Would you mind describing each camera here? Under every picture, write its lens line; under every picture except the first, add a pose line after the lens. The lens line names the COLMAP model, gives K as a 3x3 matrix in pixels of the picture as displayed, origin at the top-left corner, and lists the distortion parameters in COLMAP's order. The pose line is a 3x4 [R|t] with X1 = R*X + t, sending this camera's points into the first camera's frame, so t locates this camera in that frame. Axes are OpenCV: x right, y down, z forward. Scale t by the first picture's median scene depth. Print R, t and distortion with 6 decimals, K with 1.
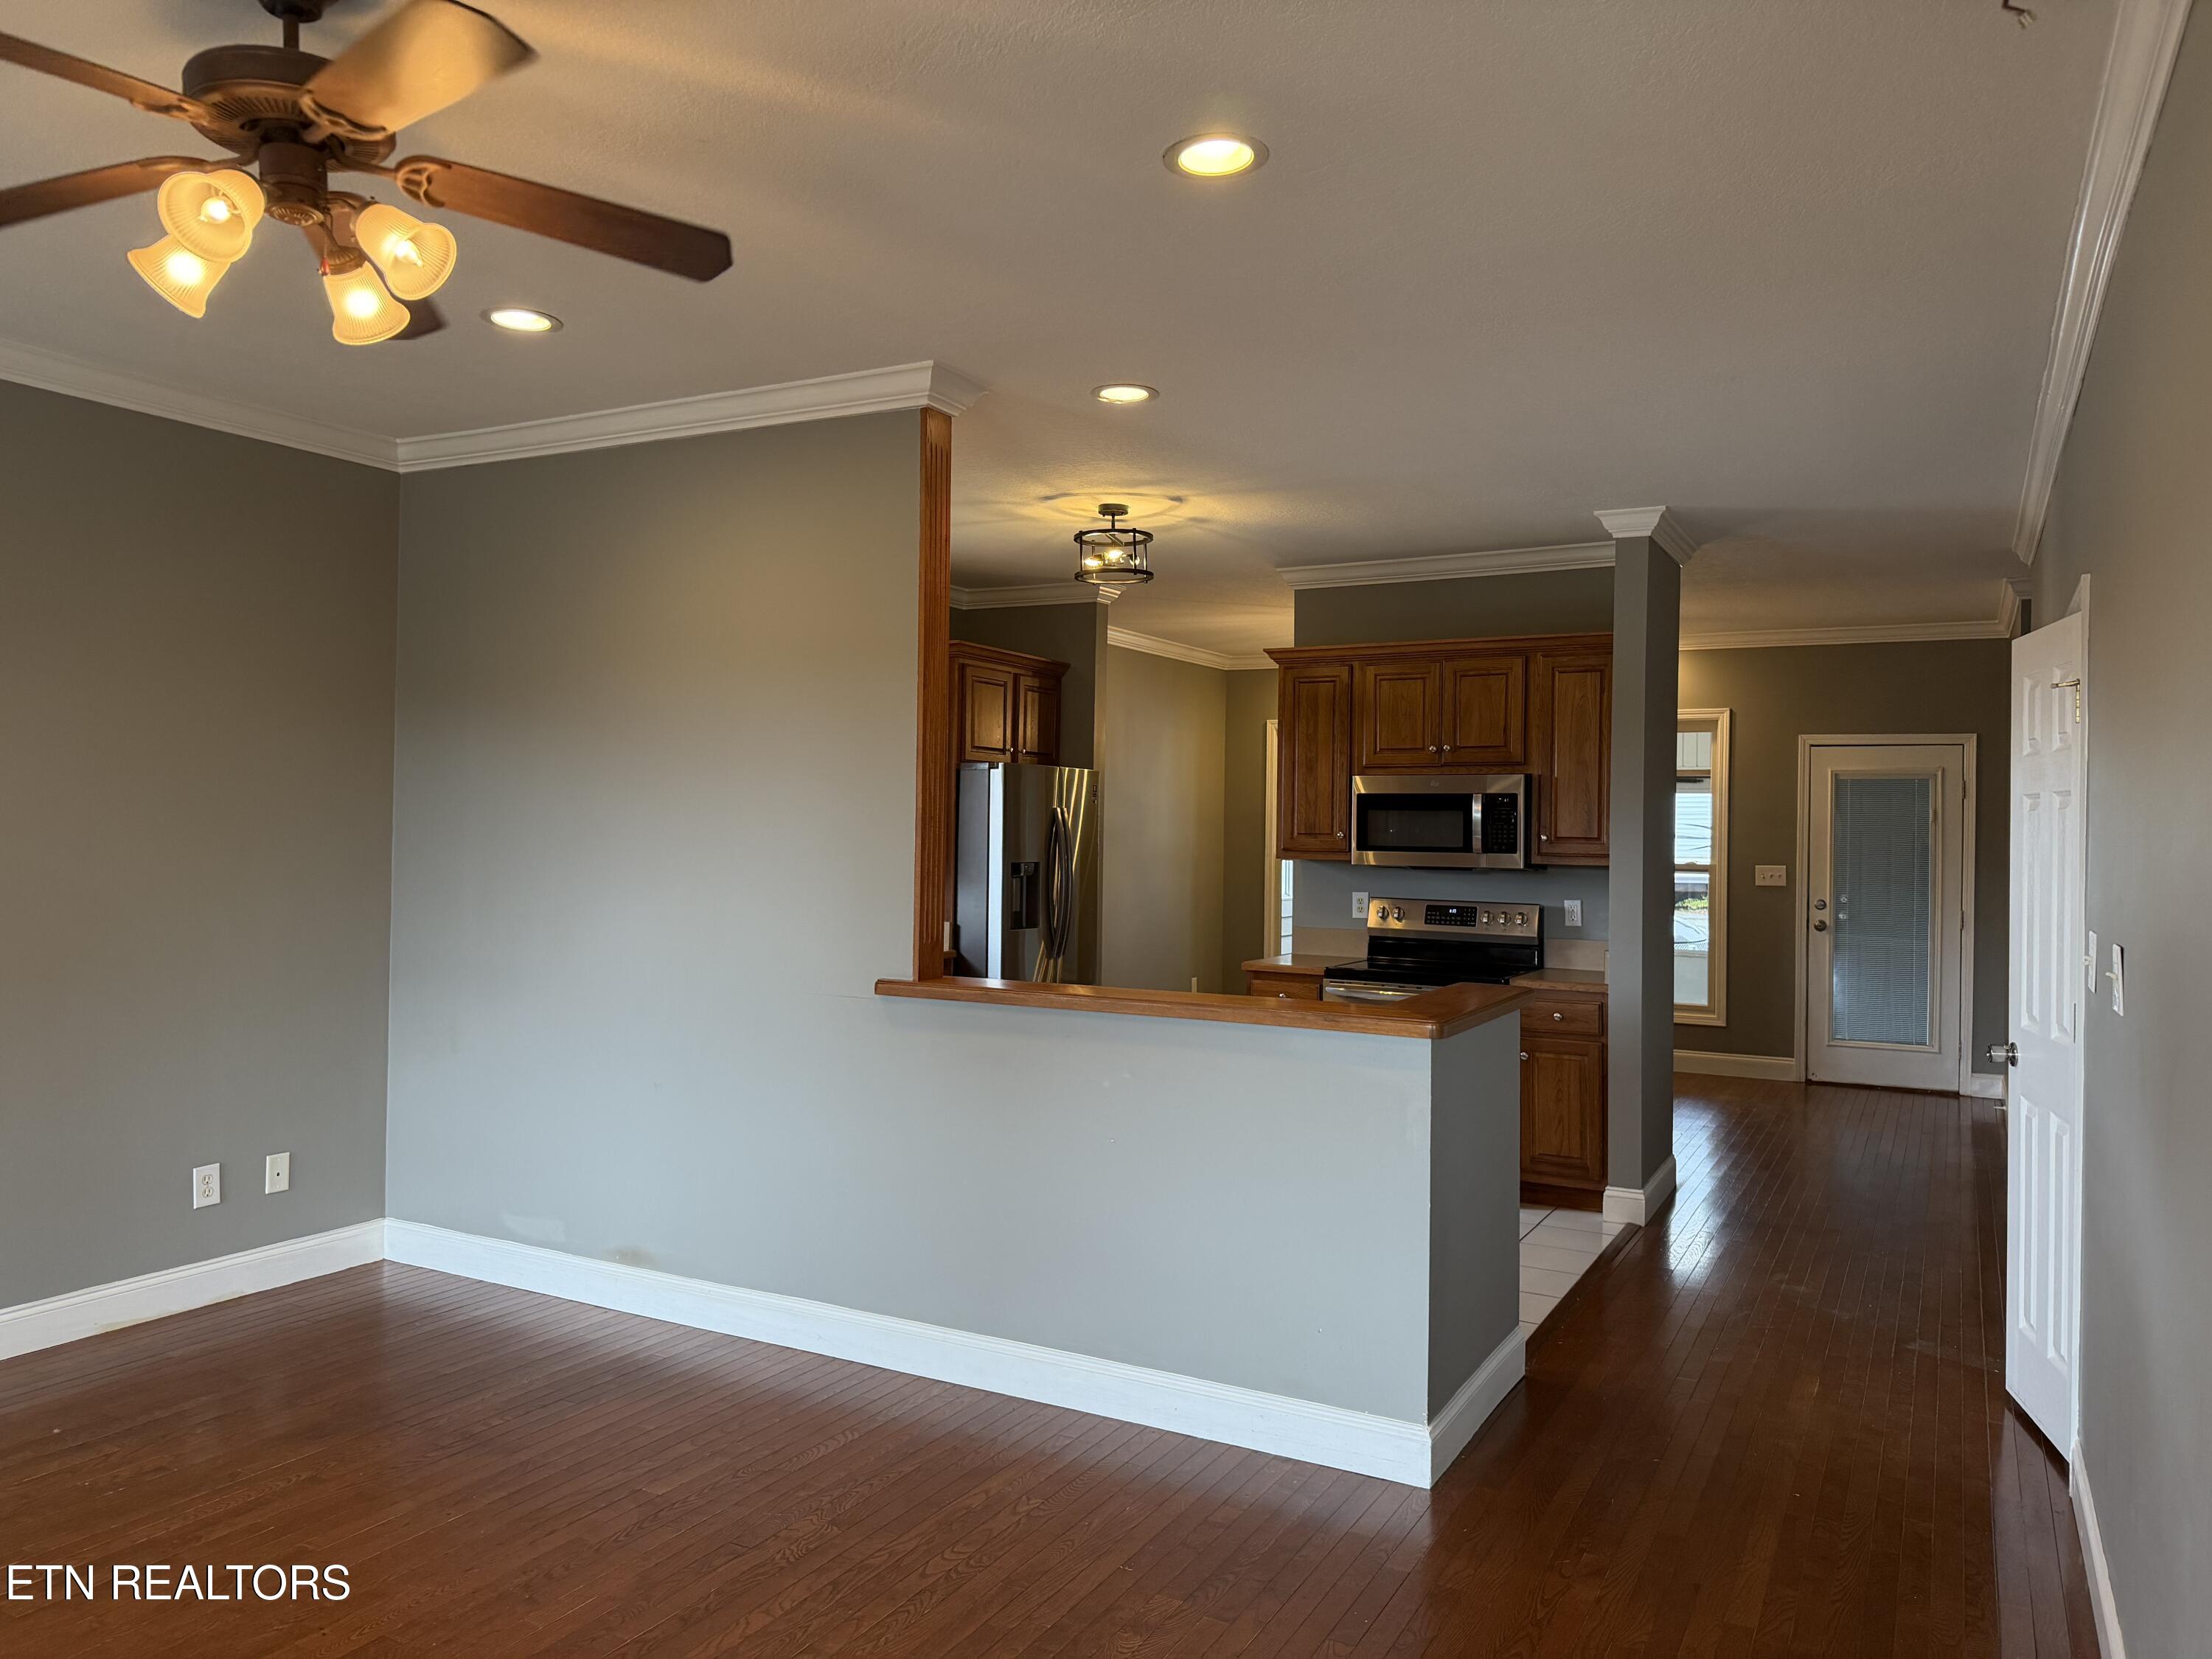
lens RADIAL K [[1556.3, 0, 1111.2], [0, 1556.3, 821.4], [0, 0, 1]] dist [0.074941, -0.087234]
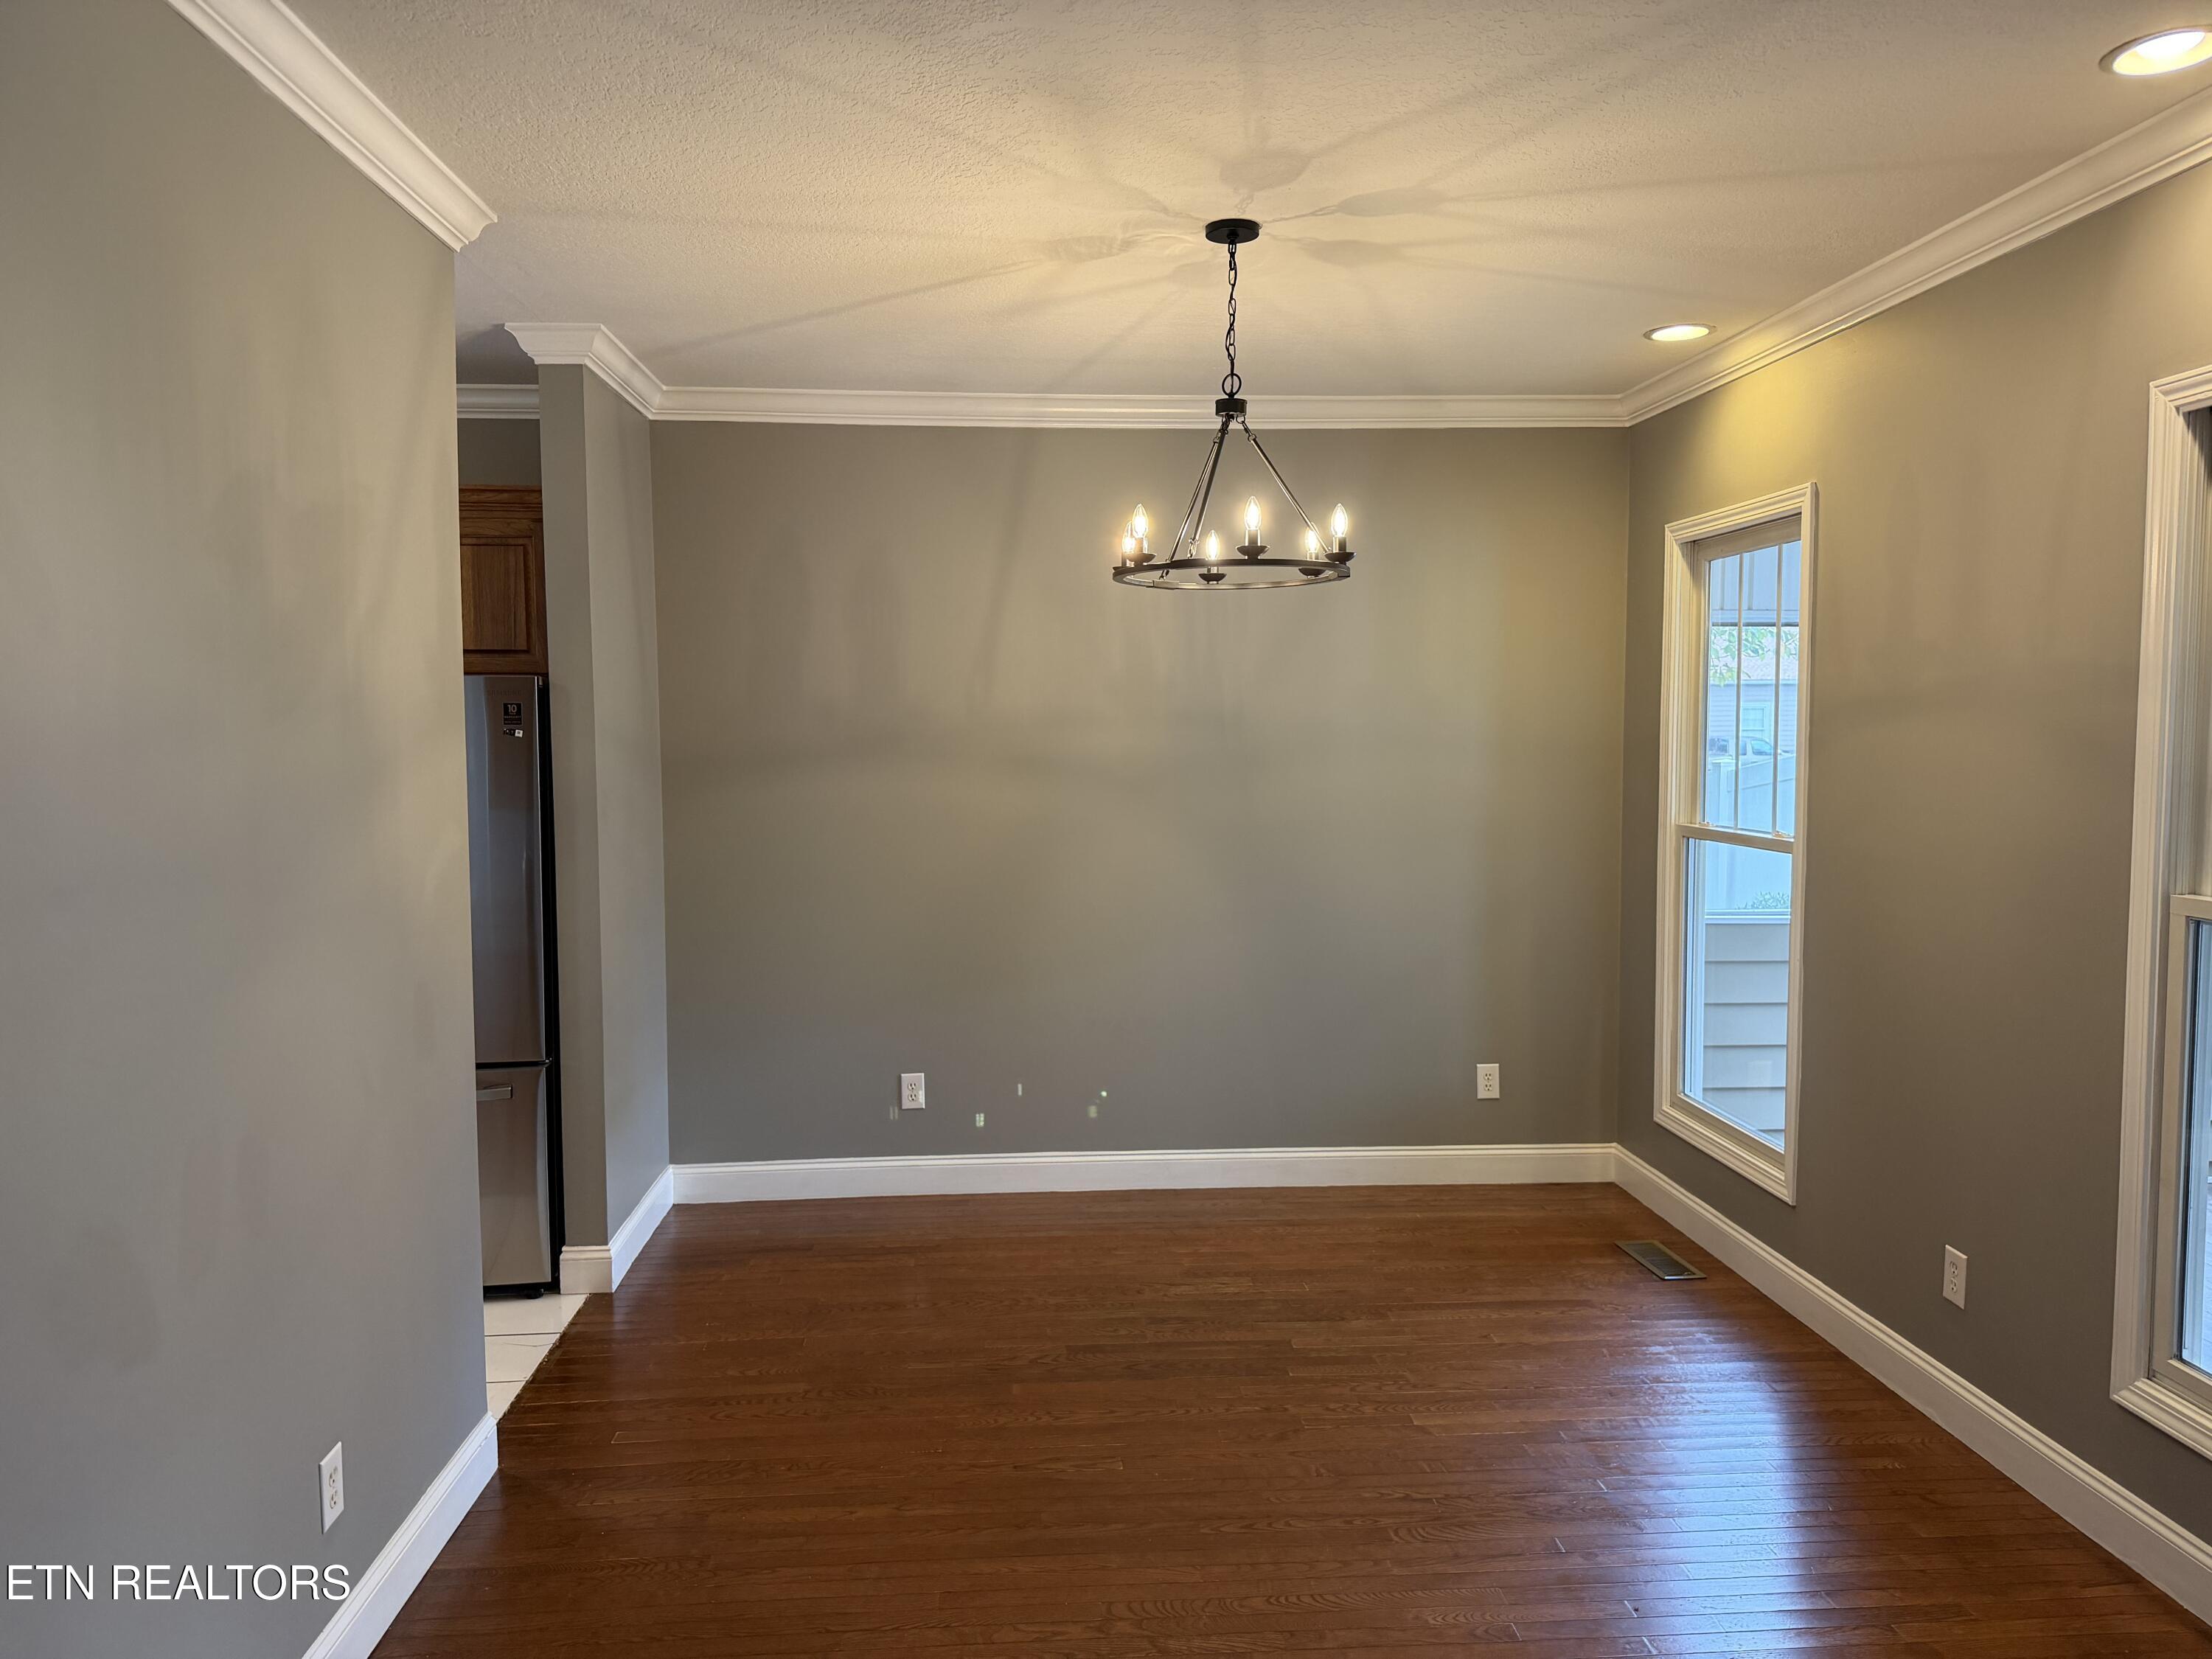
lens RADIAL K [[1556.3, 0, 1100.9], [0, 1556.3, 836.4], [0, 0, 1]] dist [0.074941, -0.087234]
pose [[0.532410, 0.047909, -0.845130, 0.724472], [0.013821, 0.997772, 0.065268, -0.012303], [0.846374, -0.046430, 0.530561, 1.099675]]
